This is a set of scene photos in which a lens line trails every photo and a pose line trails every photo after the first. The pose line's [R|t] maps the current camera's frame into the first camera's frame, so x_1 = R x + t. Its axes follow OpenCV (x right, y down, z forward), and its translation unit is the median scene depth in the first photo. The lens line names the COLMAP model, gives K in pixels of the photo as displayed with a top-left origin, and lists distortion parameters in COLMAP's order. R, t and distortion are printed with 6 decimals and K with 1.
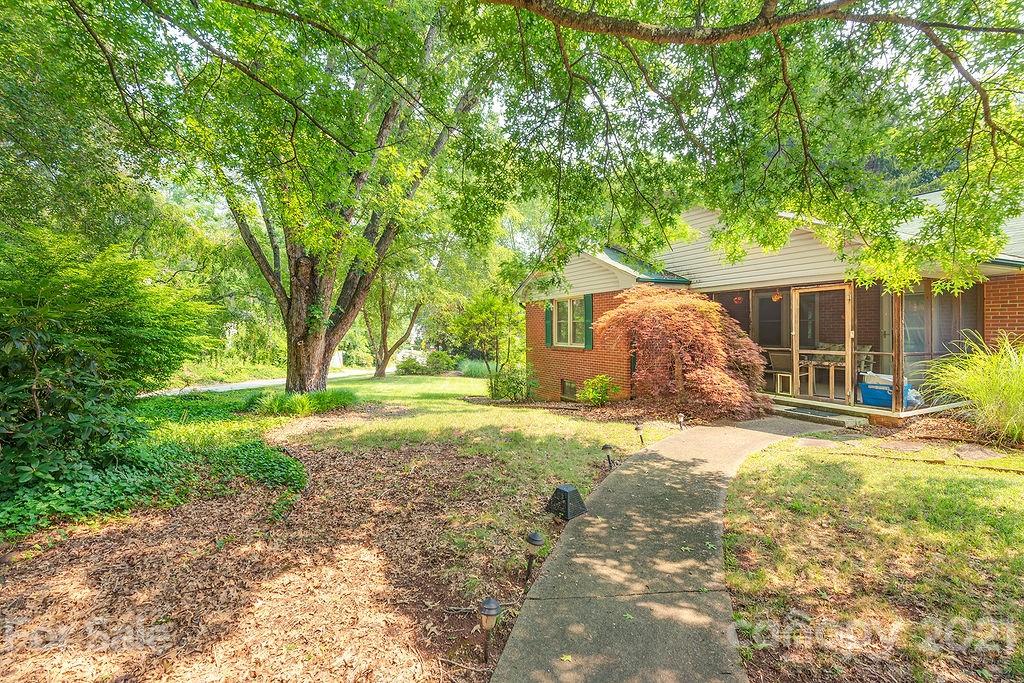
lens RADIAL K [[488.5, 0, 494.0], [0, 488.5, 330.9], [0, 0, 1]] dist [0.022620, -0.006118]
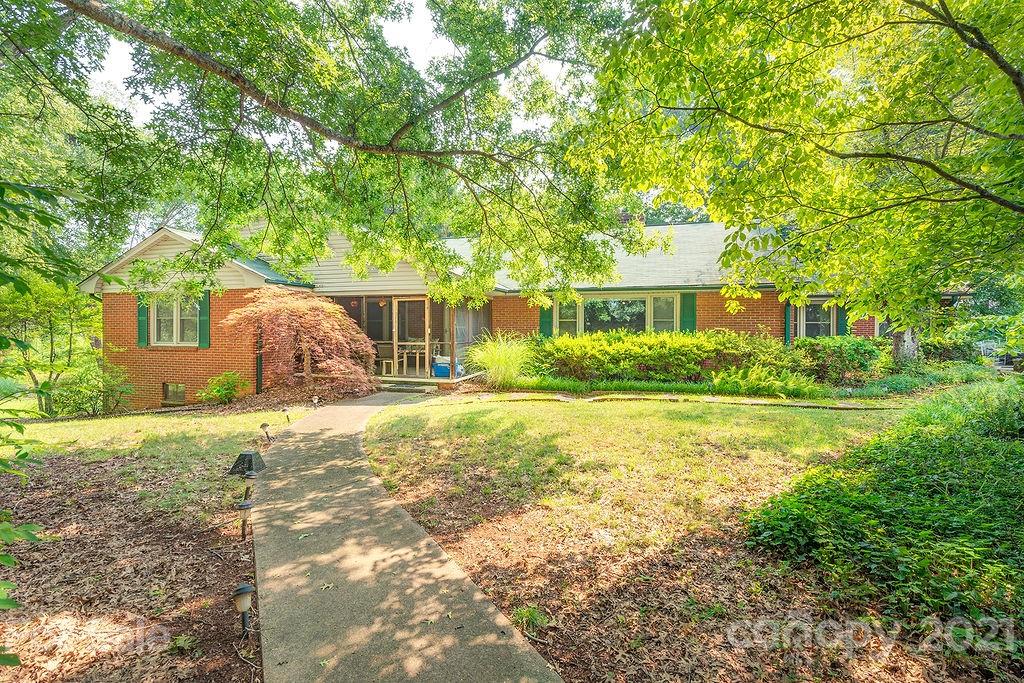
lens RADIAL K [[488.5, 0, 512.0], [0, 488.5, 336.5], [0, 0, 1]] dist [0.022620, -0.006118]
pose [[0.693330, -0.009844, 0.720553, -0.147186], [-0.000687, 0.999897, 0.014322, 0.002437], [-0.720620, -0.010425, 0.693252, -0.181919]]
